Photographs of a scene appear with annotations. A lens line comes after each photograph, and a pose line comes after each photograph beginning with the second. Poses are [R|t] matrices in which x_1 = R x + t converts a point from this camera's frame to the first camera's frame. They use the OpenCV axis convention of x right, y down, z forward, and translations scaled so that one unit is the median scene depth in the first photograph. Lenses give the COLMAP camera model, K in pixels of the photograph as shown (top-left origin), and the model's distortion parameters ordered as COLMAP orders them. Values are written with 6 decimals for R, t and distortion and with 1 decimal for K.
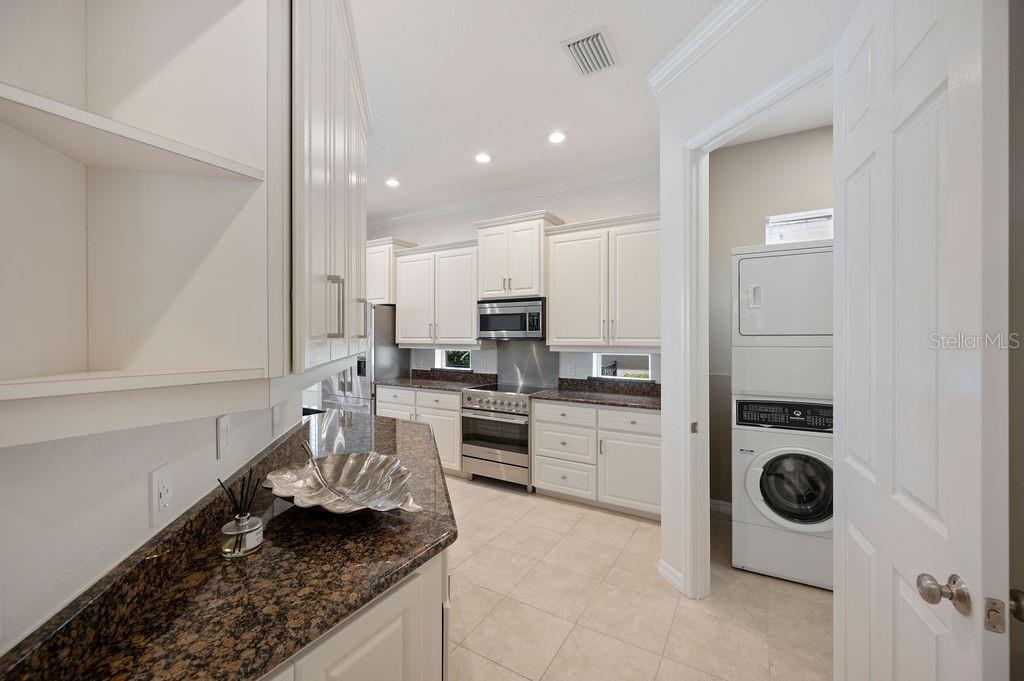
lens RADIAL K [[405.3, 0, 510.6], [0, 405.3, 334.7], [0, 0, 1]] dist [0.001530, -0.000005]
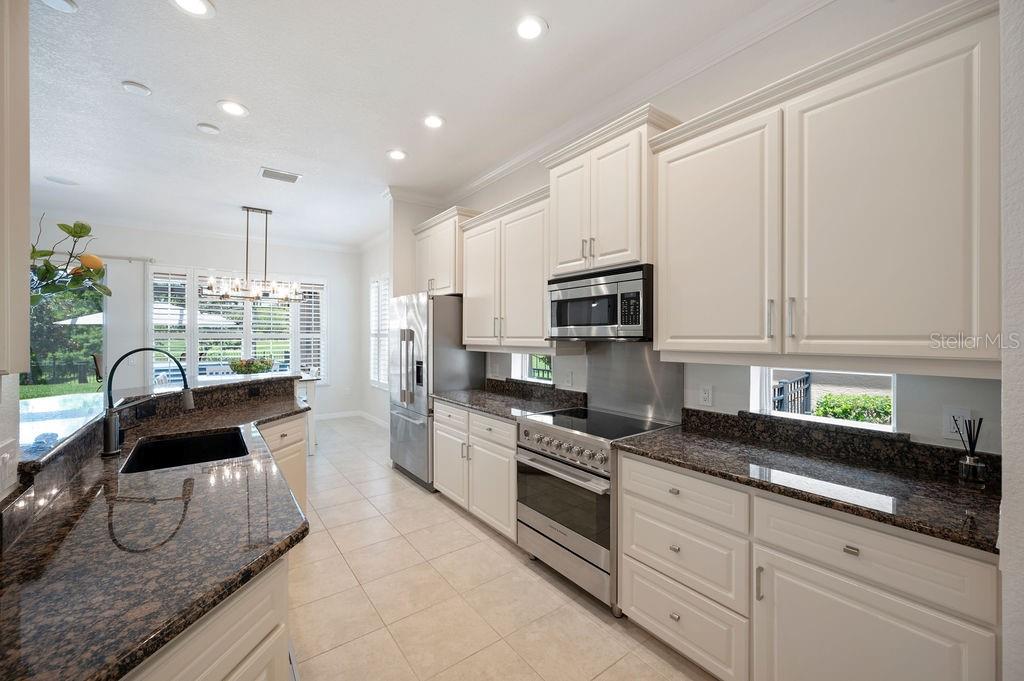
lens RADIAL K [[405.3, 0, 510.6], [0, 405.3, 334.7], [0, 0, 1]] dist [0.001530, -0.000005]
pose [[0.925531, -0.003597, -0.378655, 0.116286], [0.004198, 0.999991, 0.000762, 0.003259], [0.378649, -0.002295, 0.925538, 0.406285]]
